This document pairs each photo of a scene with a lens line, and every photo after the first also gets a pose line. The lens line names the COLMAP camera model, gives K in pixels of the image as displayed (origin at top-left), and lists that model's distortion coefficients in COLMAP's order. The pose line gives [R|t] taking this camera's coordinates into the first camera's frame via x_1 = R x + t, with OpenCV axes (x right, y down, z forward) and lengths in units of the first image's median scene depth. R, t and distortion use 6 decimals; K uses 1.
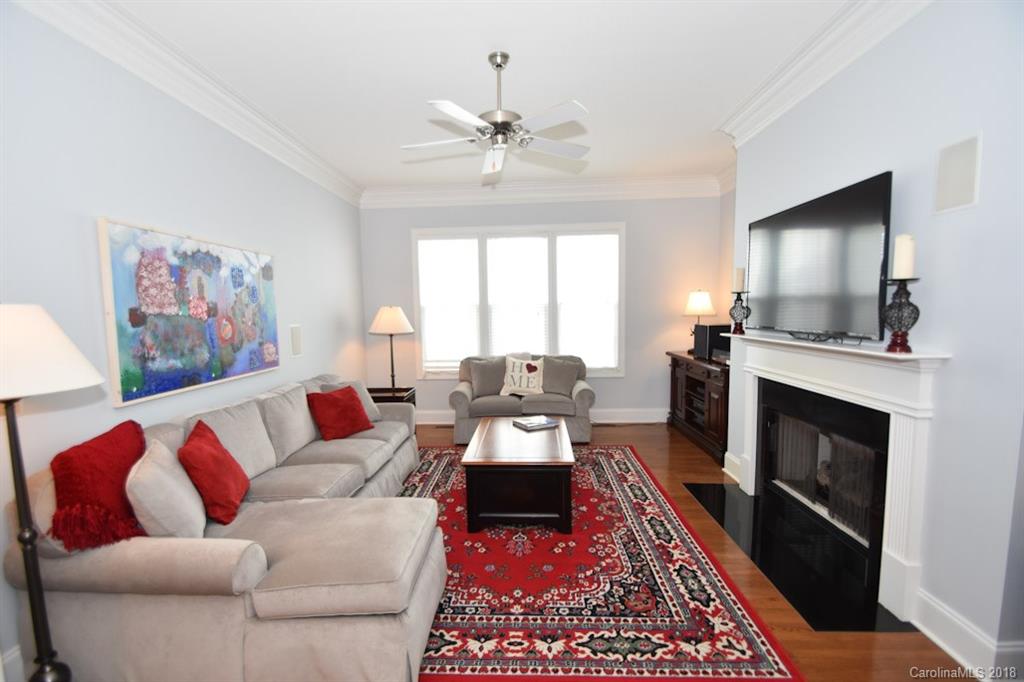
lens RADIAL K [[460.4, 0, 499.2], [0, 460.4, 356.1], [0, 0, 1]] dist [0.001963, -0.010378]
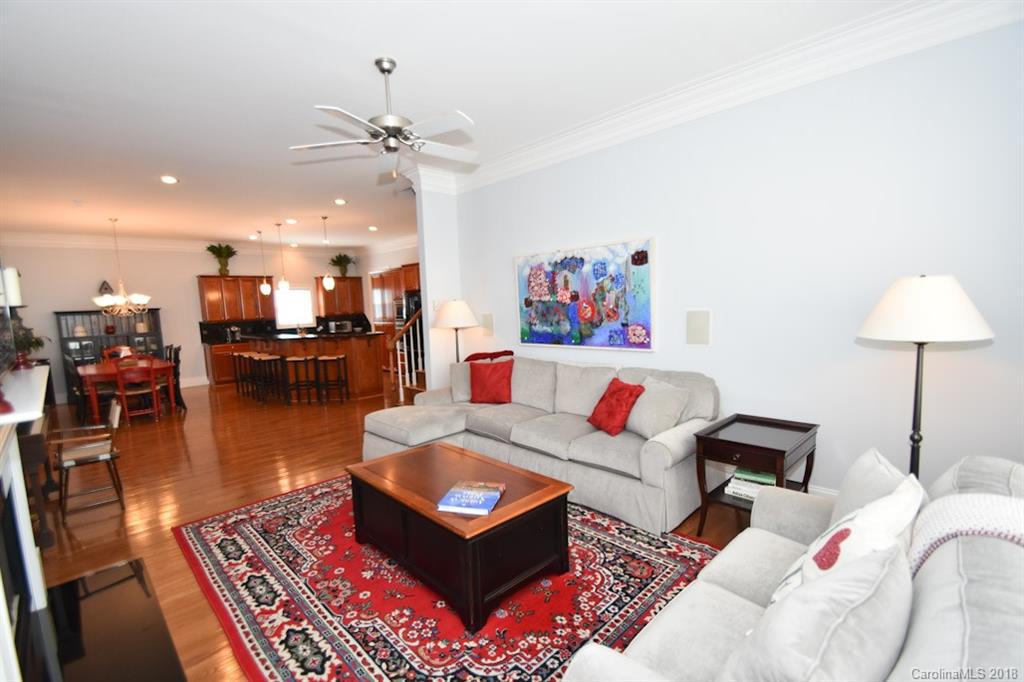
lens RADIAL K [[459.8, 0, 505.8], [0, 459.8, 356.3], [0, 0, 1]] dist [0.001803, -0.010199]
pose [[-0.670987, 0.134378, -0.729190, 0.616970], [-0.020340, 0.979734, 0.199265, -0.205294], [0.741190, 0.148536, -0.654656, 1.856224]]
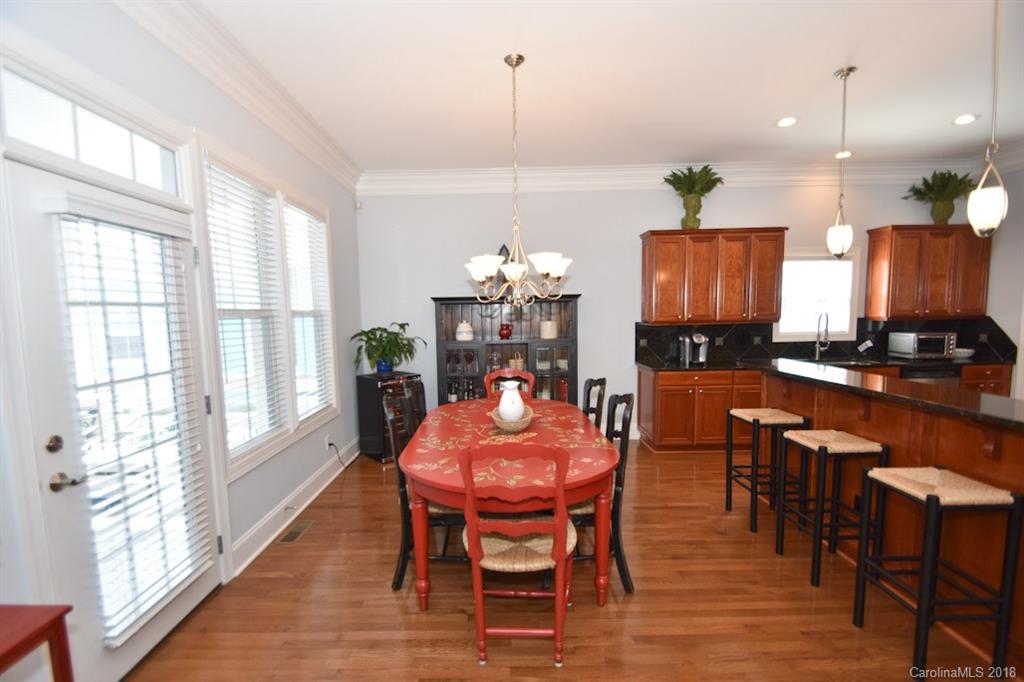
lens RADIAL K [[452.1, 0, 498.1], [0, 452.1, 355.2], [0, 0, 1]] dist [0.017565, -0.018963]
pose [[-0.998003, 0.047119, -0.042075, 0.260695], [0.038132, 0.980371, 0.193437, 0.023896], [0.050363, 0.191446, -0.980210, -0.280421]]
